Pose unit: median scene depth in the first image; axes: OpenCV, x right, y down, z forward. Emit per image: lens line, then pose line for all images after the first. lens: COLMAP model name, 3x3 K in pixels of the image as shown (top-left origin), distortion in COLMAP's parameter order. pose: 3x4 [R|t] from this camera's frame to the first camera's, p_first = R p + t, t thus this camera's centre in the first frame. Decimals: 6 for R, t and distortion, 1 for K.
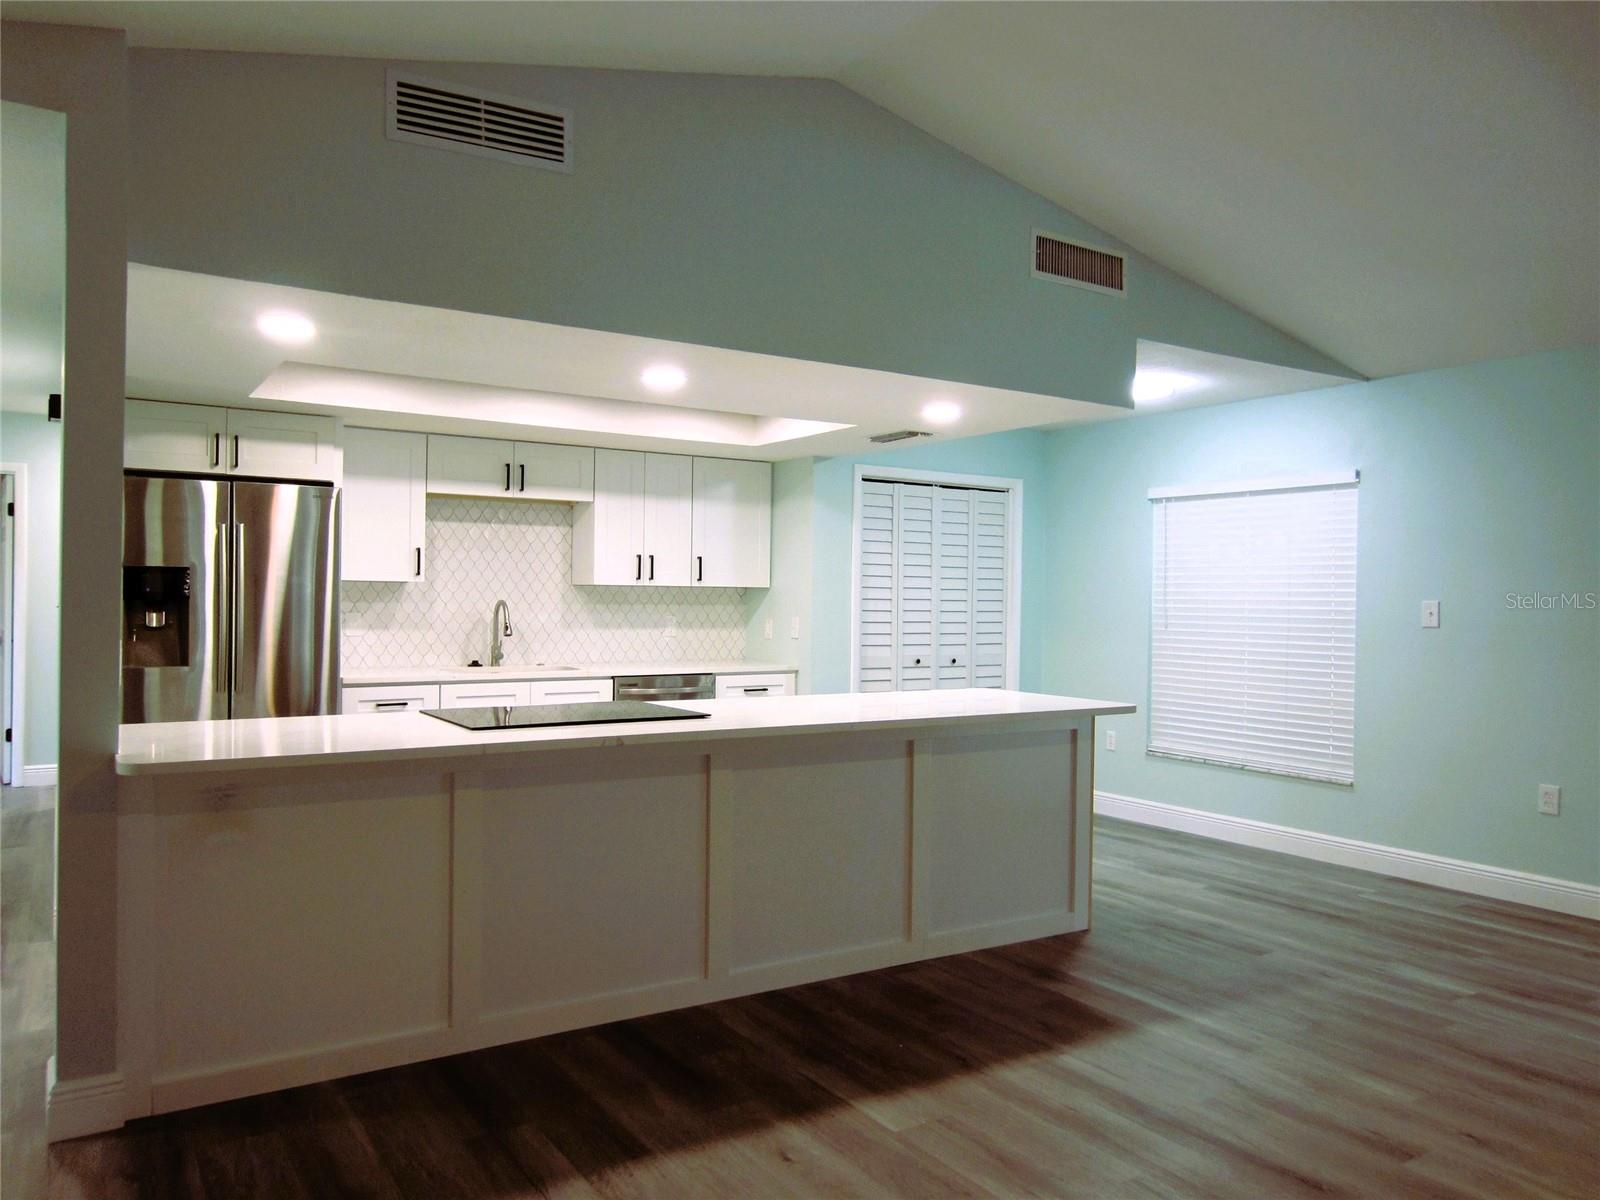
lens RADIAL K [[1154.9, 0, 798.7], [0, 1154.9, 600.6], [0, 0, 1]] dist [-0.017941, 0.006165]
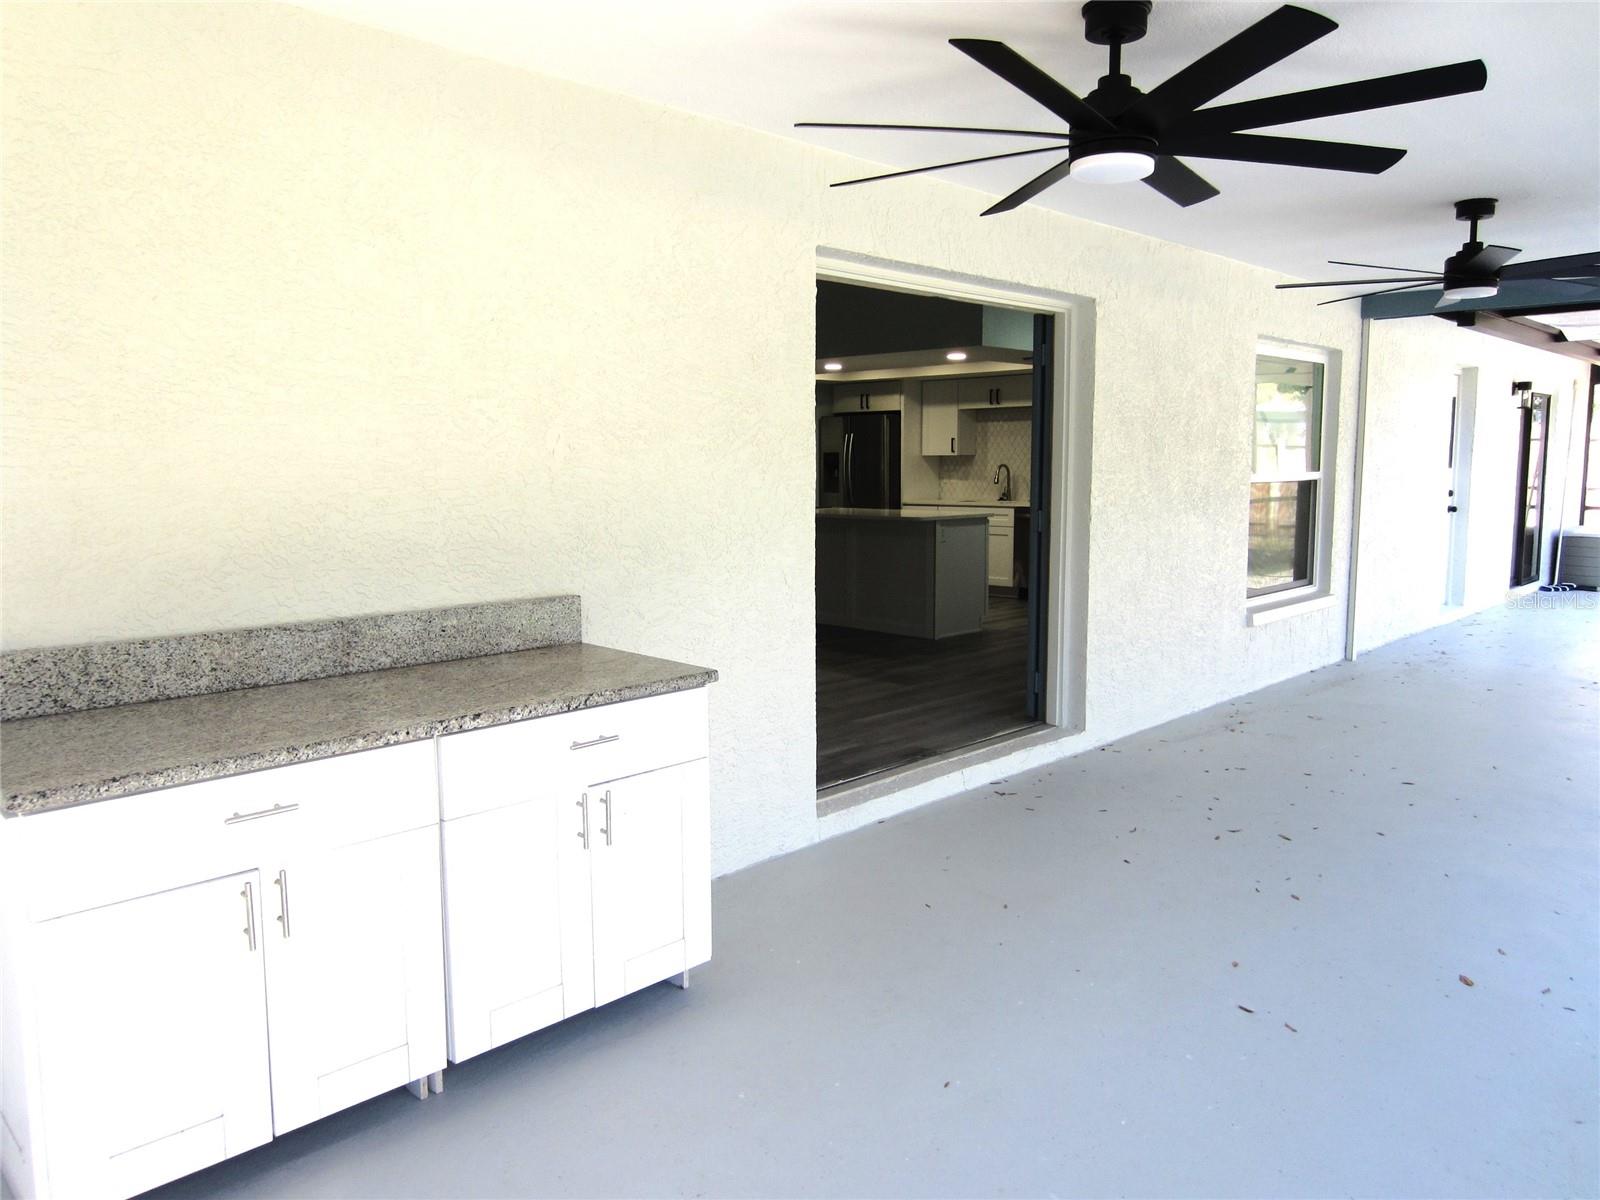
lens RADIAL K [[1154.9, 0, 798.7], [0, 1154.9, 600.6], [0, 0, 1]] dist [-0.017941, 0.006165]
pose [[0.217797, 0.103196, -0.970523, 1.484093], [0.009475, 0.994124, 0.107832, 0.014401], [0.975948, -0.032681, 0.215539, 0.286056]]
